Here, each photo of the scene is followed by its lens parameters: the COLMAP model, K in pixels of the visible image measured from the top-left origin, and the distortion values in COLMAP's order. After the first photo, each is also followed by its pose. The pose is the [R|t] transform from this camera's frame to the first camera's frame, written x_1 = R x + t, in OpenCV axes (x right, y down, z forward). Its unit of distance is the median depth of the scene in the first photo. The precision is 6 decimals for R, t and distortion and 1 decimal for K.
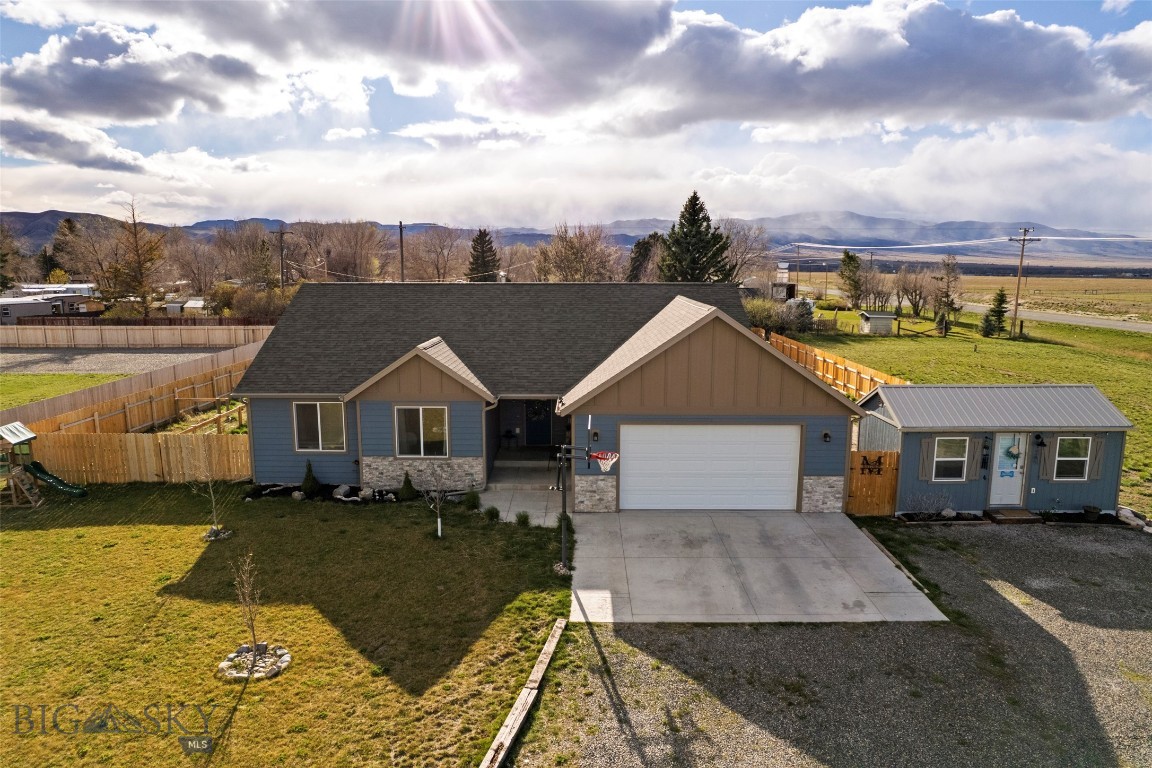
lens RADIAL K [[737.3, 0, 576.0], [0, 737.3, 384.0], [0, 0, 1]] dist [-0.086478, 0.077489]
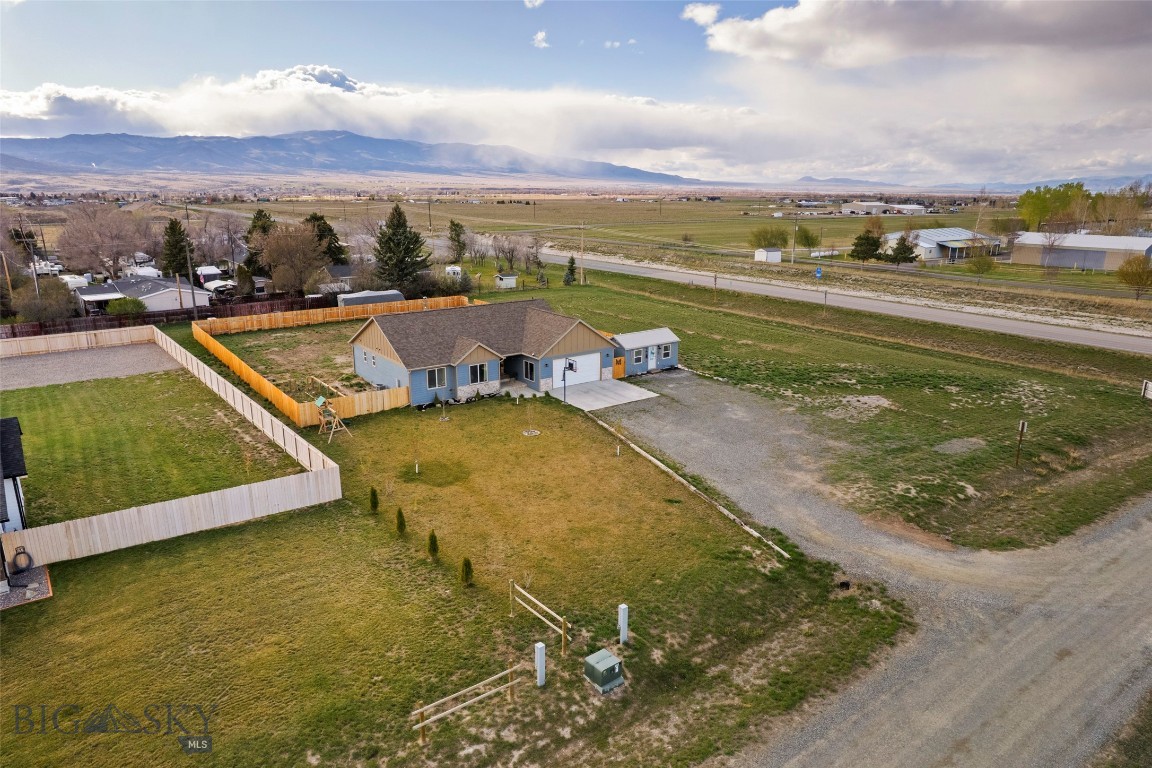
lens RADIAL K [[737.3, 0, 576.0], [0, 737.3, 384.0], [0, 0, 1]] dist [-0.086478, 0.077489]
pose [[0.800633, -0.155643, 0.578586, -1.611973], [0.094565, 0.986393, 0.134489, -0.242178], [-0.591645, -0.052962, 0.804457, -1.468624]]
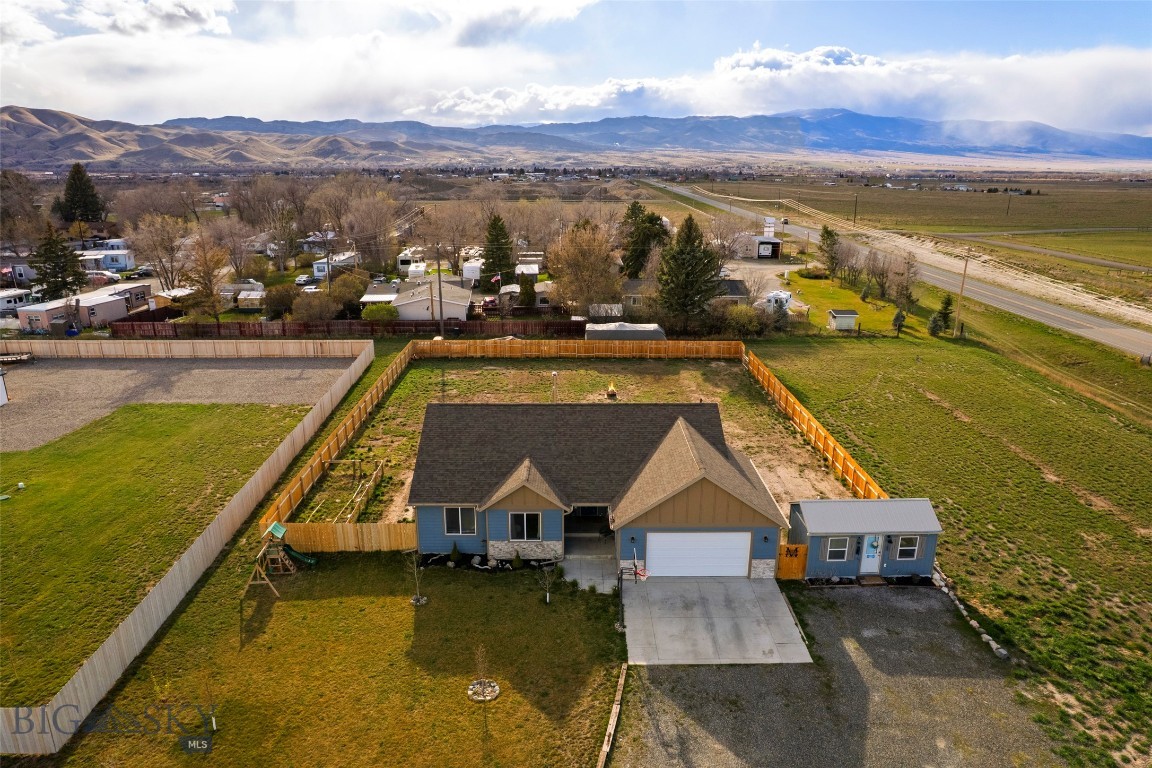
lens RADIAL K [[737.3, 0, 576.0], [0, 737.3, 384.0], [0, 0, 1]] dist [-0.086478, 0.077489]
pose [[0.999877, -0.003510, 0.015294, -0.132272], [0.001470, 0.991324, 0.131434, -0.518973], [-0.015622, -0.131396, 0.991207, -0.661875]]
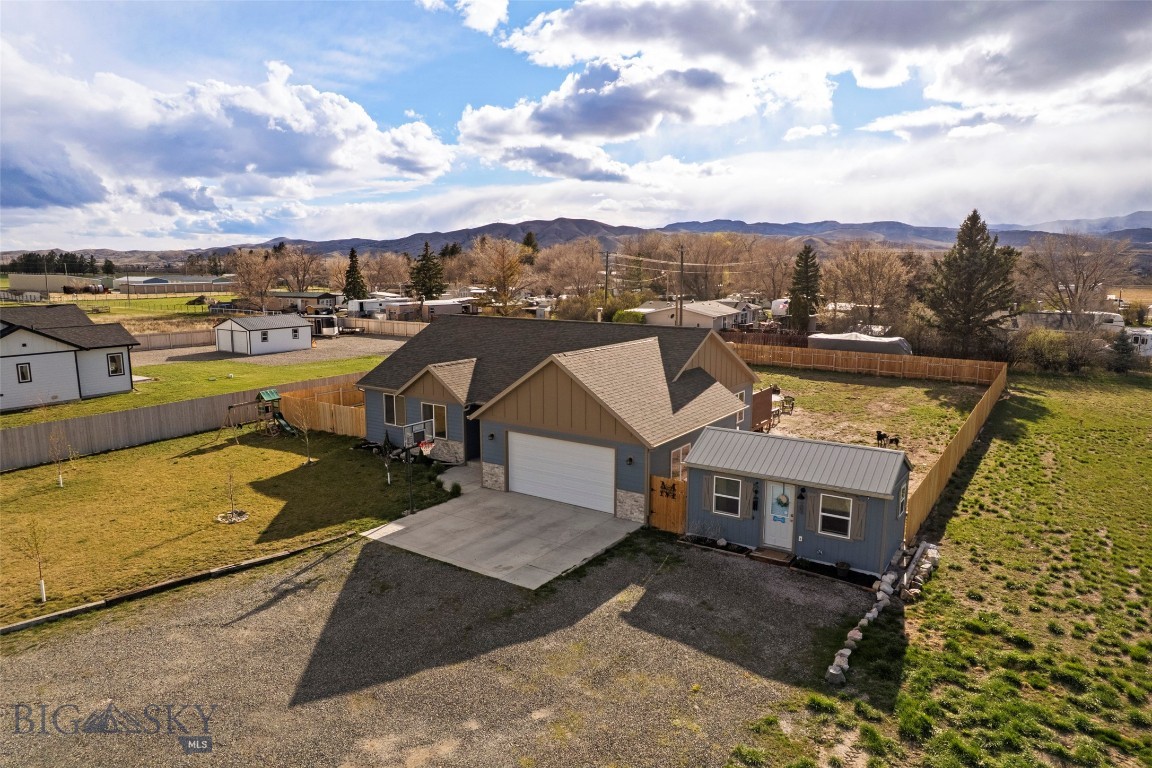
lens RADIAL K [[737.3, 0, 576.0], [0, 737.3, 384.0], [0, 0, 1]] dist [-0.086478, 0.077489]
pose [[0.826929, 0.089013, -0.555216, 0.958079], [-0.087881, 0.995716, 0.028746, -0.088087], [0.555396, 0.025021, 0.831209, -0.113505]]
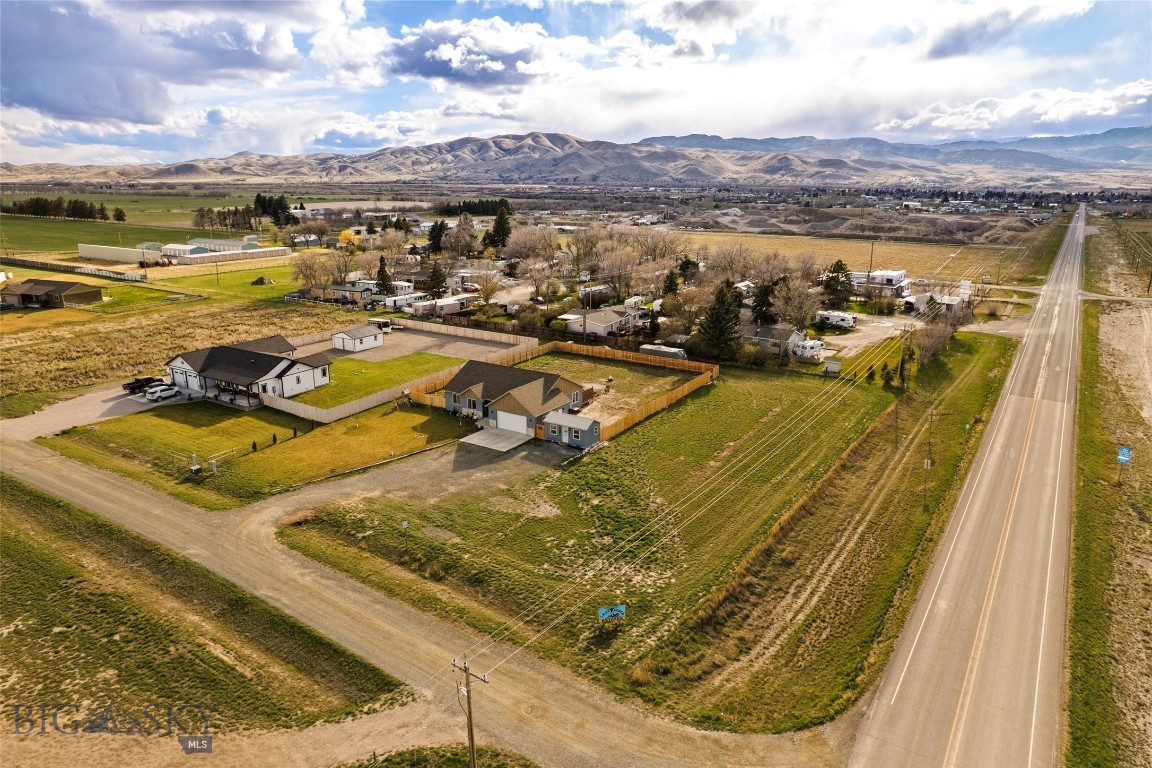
lens RADIAL K [[737.3, 0, 576.0], [0, 737.3, 384.0], [0, 0, 1]] dist [-0.086478, 0.077489]
pose [[0.845662, 0.144959, -0.513656, 2.991776], [-0.086651, 0.986931, 0.135864, -0.825677], [0.526638, -0.070386, 0.847171, -2.847507]]
